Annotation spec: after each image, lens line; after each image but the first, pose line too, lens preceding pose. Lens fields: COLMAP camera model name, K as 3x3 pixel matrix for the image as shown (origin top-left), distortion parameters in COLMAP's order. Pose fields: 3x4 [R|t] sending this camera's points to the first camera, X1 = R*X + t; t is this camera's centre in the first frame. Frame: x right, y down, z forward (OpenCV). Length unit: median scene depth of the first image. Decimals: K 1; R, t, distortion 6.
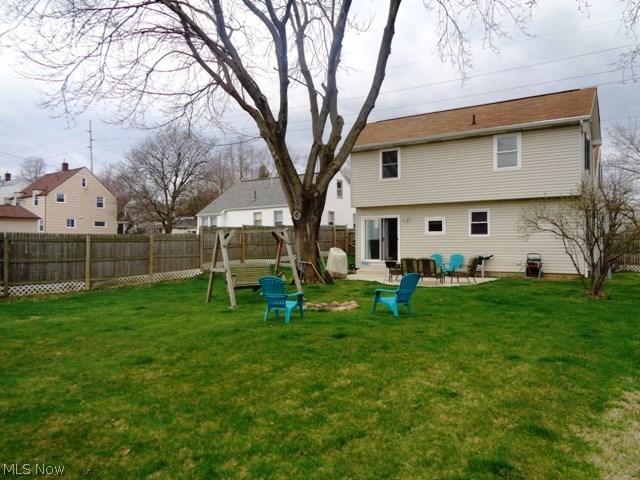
lens RADIAL K [[474.9, 0, 314.7], [0, 474.9, 244.9], [0, 0, 1]] dist [-0.069536, 0.009754]
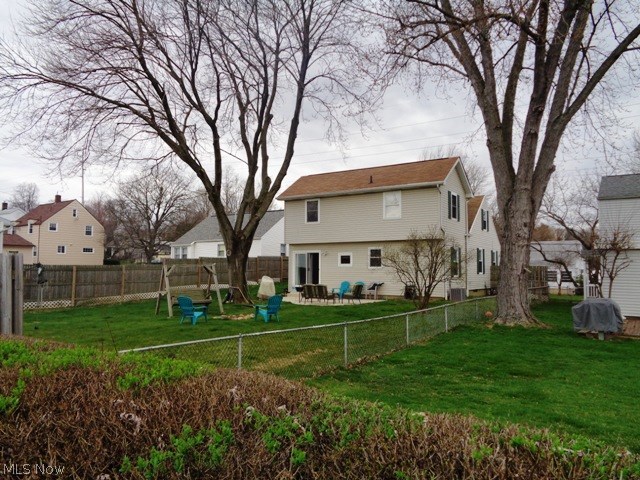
lens RADIAL K [[474.9, 0, 323.1], [0, 474.9, 238.5], [0, 0, 1]] dist [-0.069536, 0.009754]
pose [[0.999473, 0.008029, 0.031466, 0.159845], [-0.006063, 0.998052, -0.062091, -0.017175], [-0.031903, 0.061867, 0.997574, -0.312110]]
